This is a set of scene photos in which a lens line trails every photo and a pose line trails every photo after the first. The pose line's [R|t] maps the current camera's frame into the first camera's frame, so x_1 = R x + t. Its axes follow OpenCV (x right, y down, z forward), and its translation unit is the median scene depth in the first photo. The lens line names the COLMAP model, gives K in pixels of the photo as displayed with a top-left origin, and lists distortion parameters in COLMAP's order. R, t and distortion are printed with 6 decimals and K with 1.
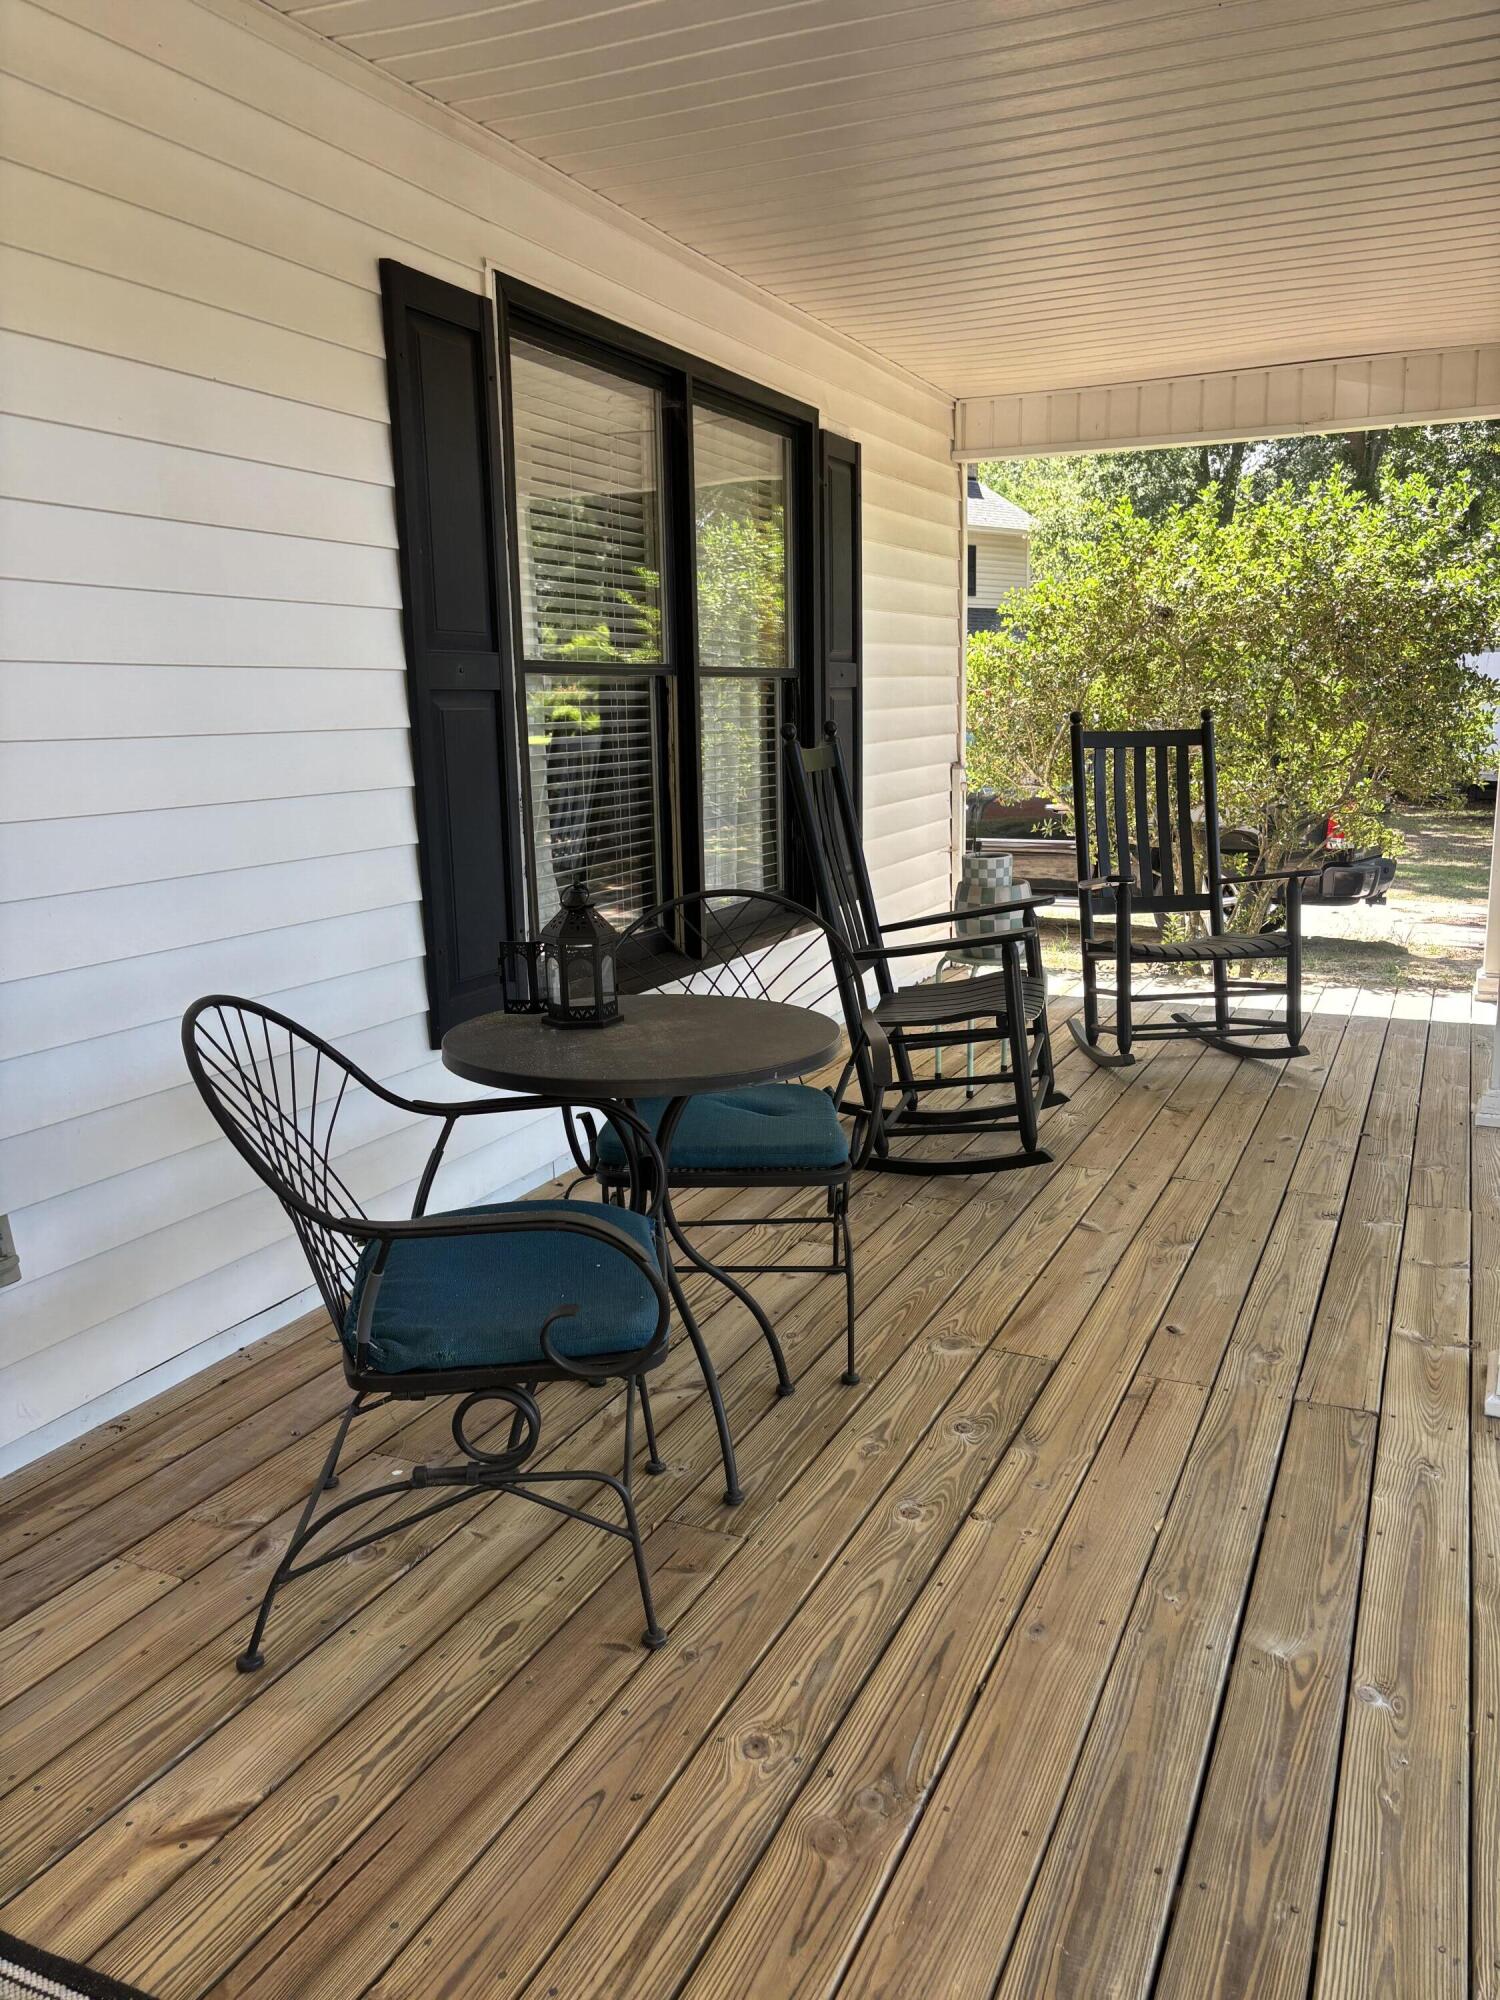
lens RADIAL K [[1533.5, 0, 751.2], [0, 1533.5, 1021.4], [0, 0, 1]] dist [-0.007969, 0.096986]
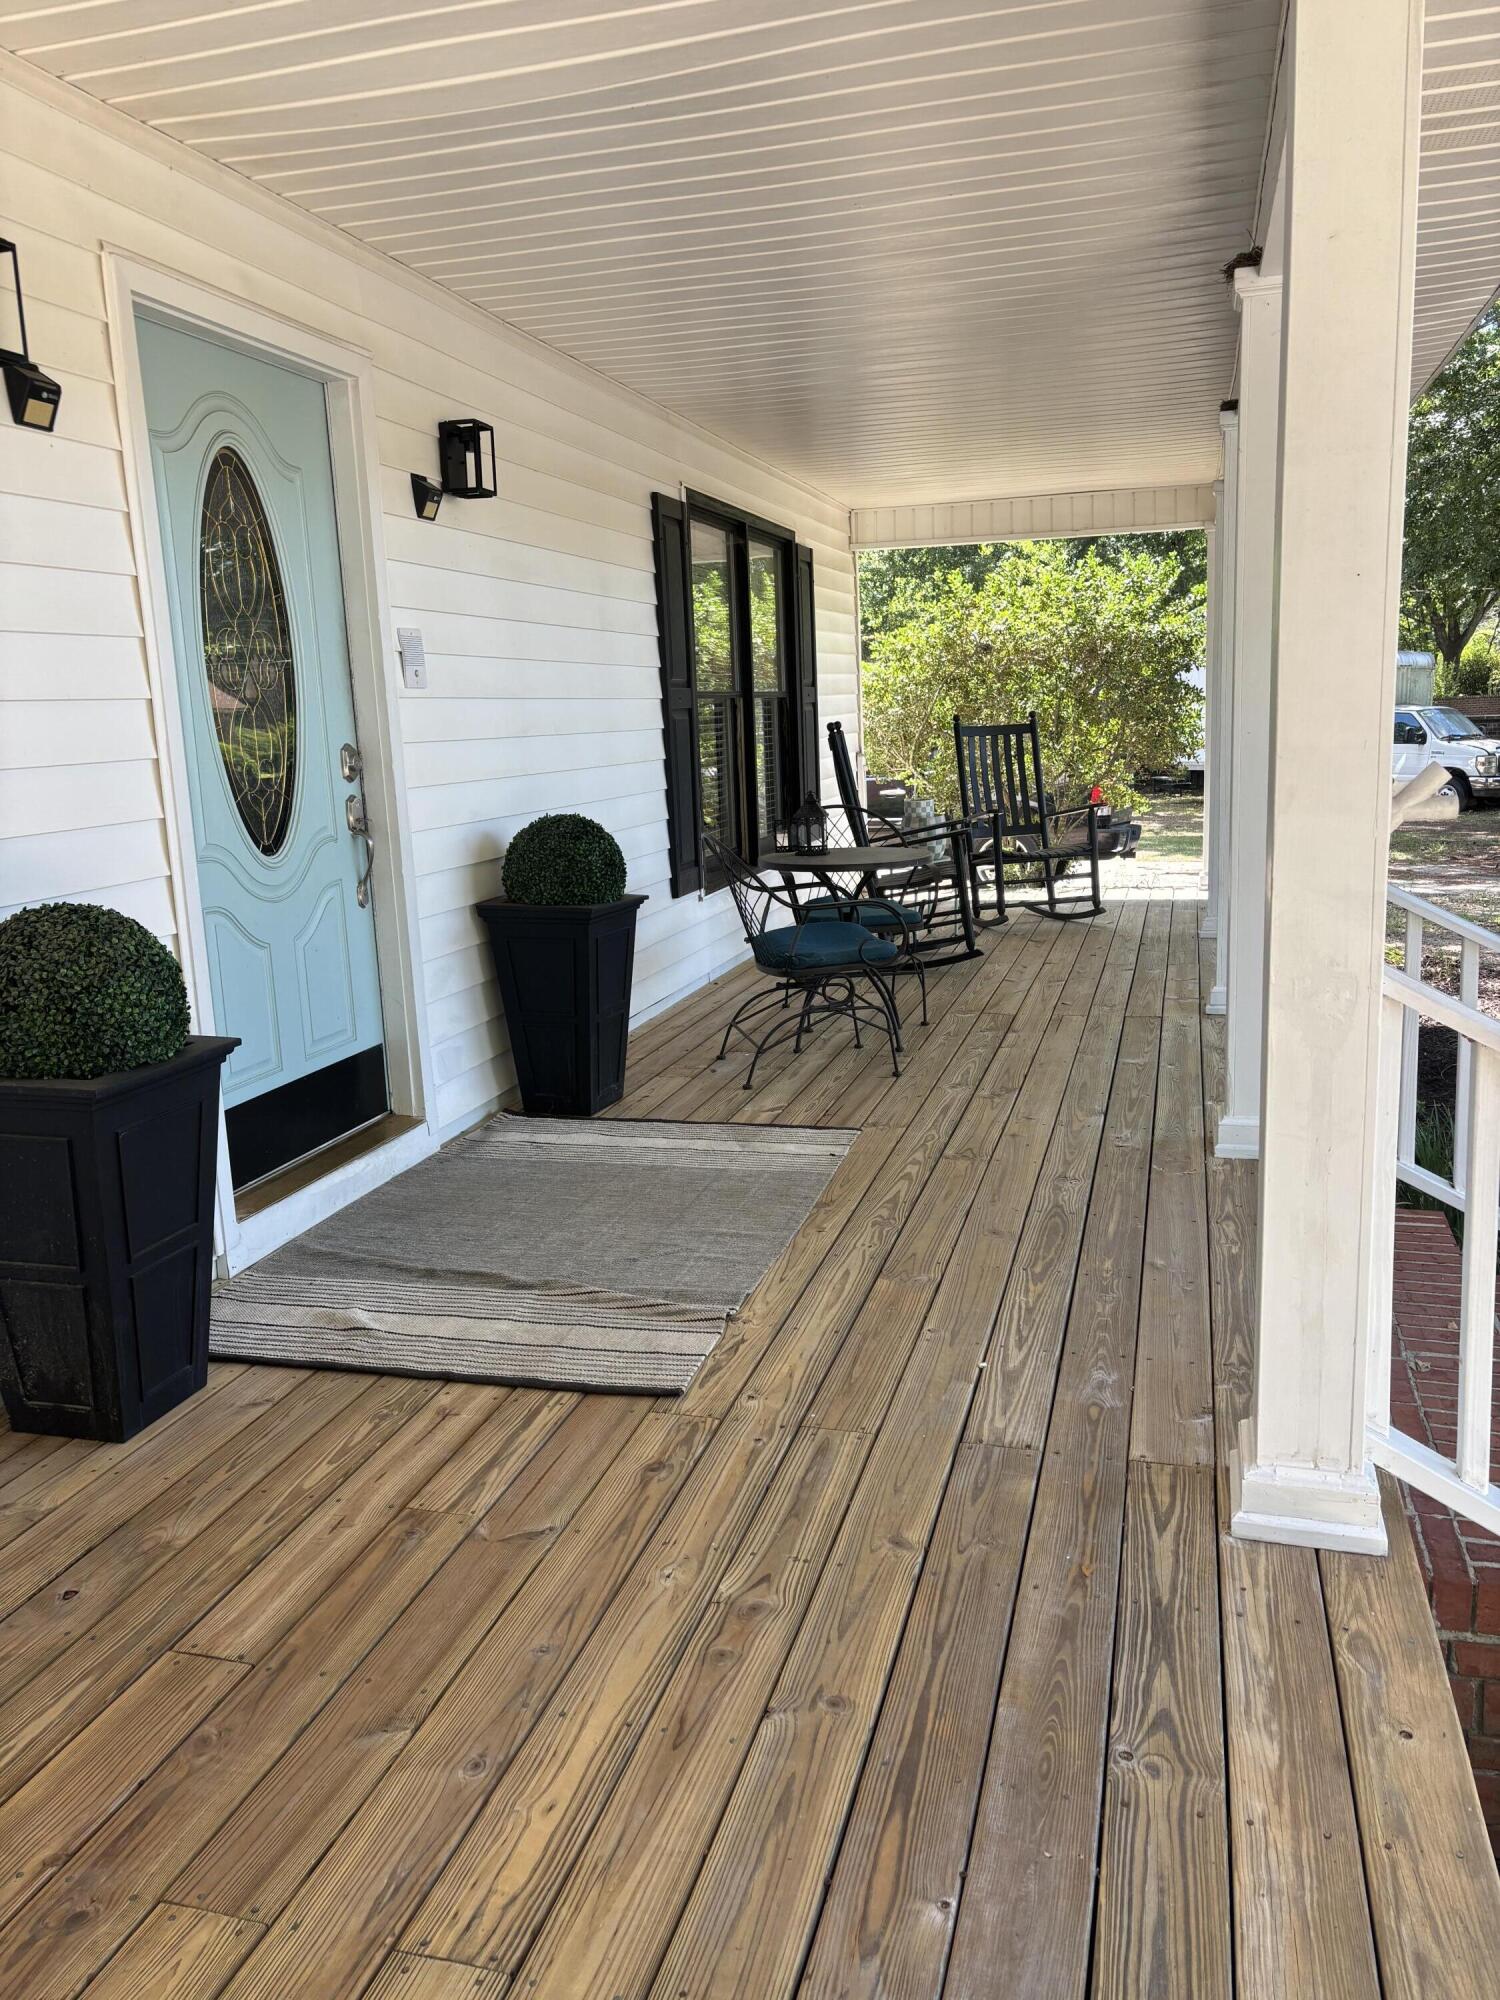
lens RADIAL K [[1509.4, 0, 750.0], [0, 1509.4, 1000.0], [0, 0, 1]] dist [0.120117, -0.232140]
pose [[0.988088, -0.048554, 0.146029, -0.238284], [0.051695, 0.998504, -0.017791, 0.110621], [-0.144947, 0.025128, 0.989120, -0.520225]]
